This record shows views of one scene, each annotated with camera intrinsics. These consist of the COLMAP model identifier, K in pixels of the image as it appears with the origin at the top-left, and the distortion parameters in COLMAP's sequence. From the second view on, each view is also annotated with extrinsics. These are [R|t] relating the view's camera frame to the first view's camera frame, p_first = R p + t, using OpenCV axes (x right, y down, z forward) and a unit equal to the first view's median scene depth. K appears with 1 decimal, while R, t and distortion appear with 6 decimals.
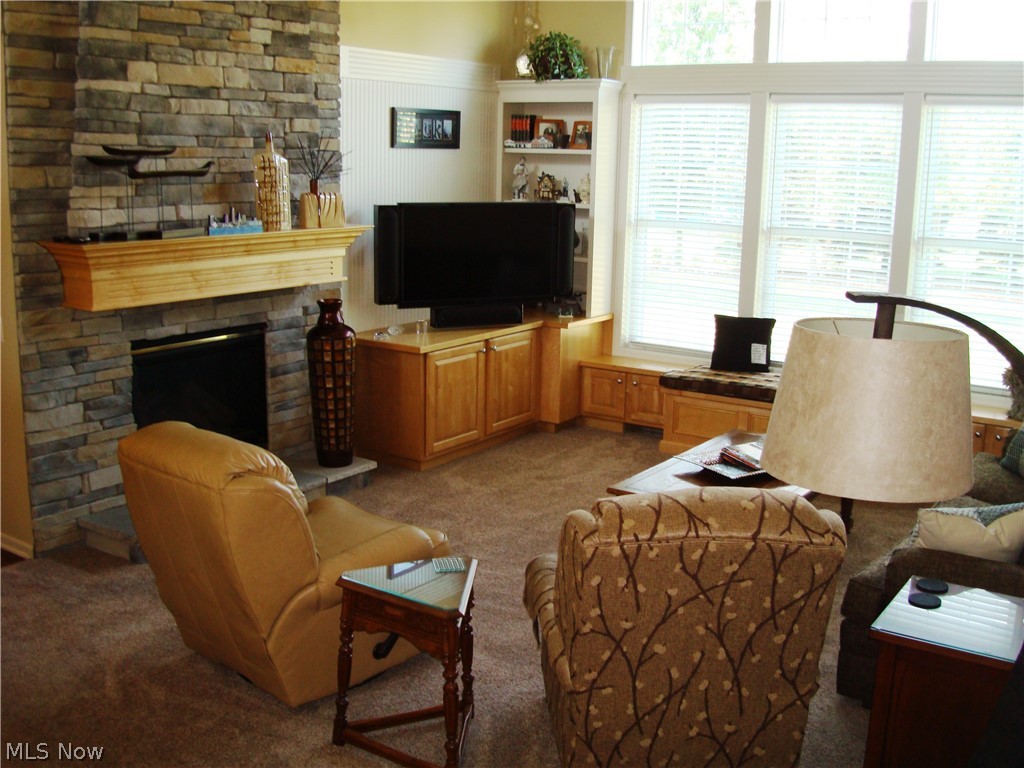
lens RADIAL K [[1101.8, 0, 509.3], [0, 1101.8, 381.2], [0, 0, 1]] dist [-0.105931, 0.000000]
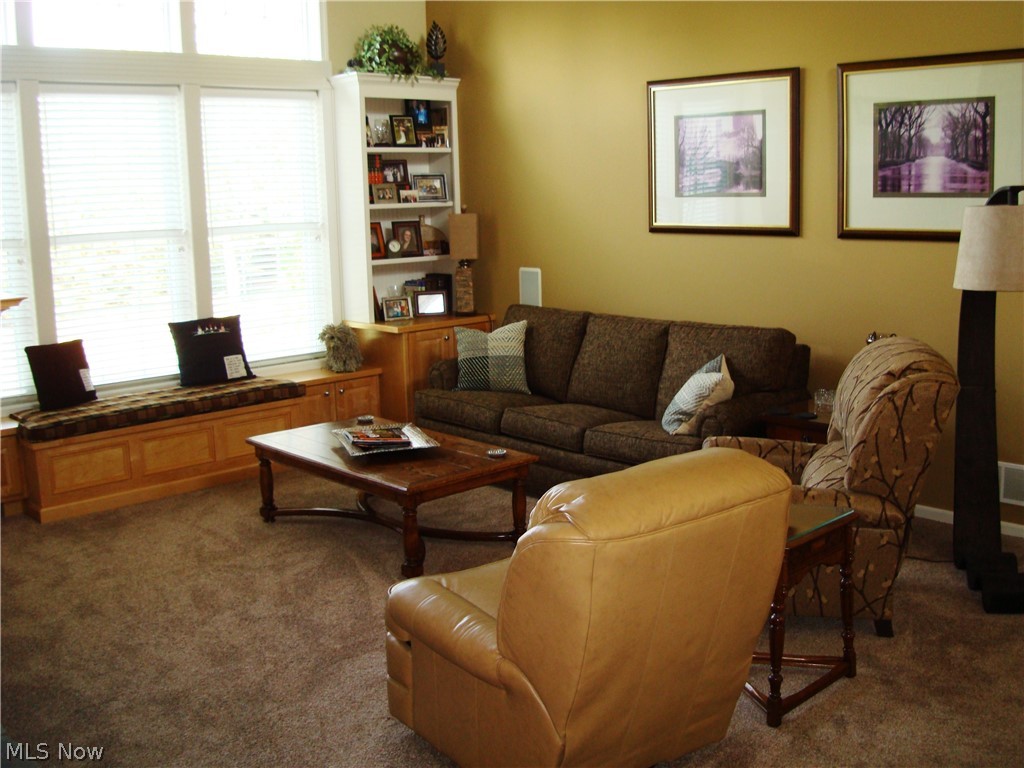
lens RADIAL K [[1101.8, 0, 521.2], [0, 1101.8, 383.4], [0, 0, 1]] dist [-0.105931, 0.000000]
pose [[0.206283, -0.198408, 0.958166, -0.705611], [0.216461, 0.964219, 0.153059, -0.106170], [-0.954249, 0.175832, 0.241849, 0.616581]]
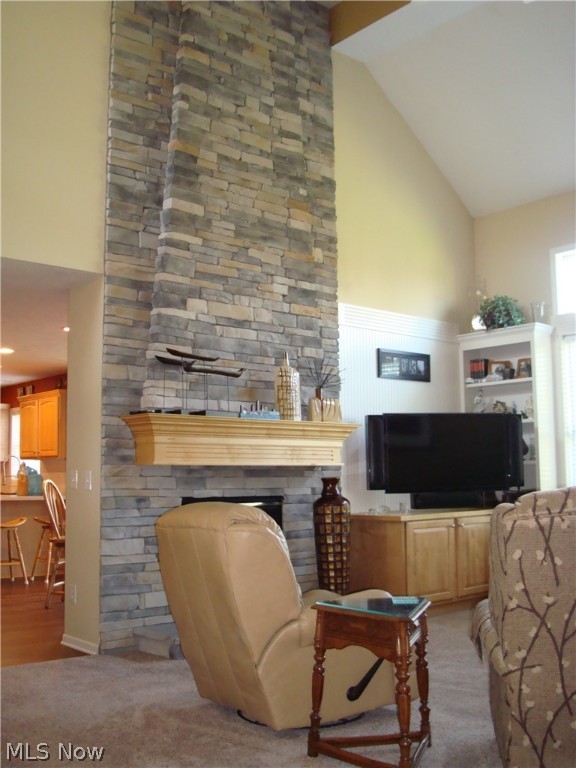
lens RADIAL K [[826.4, 0, 282.3], [0, 826.4, 386.9], [0, 0, 1]] dist [-0.105931, 0.000000]
pose [[0.968975, -0.055616, -0.240819, 0.028934], [-0.021922, 0.951173, -0.307877, 0.148932], [0.246184, 0.303605, 0.920444, 0.045228]]
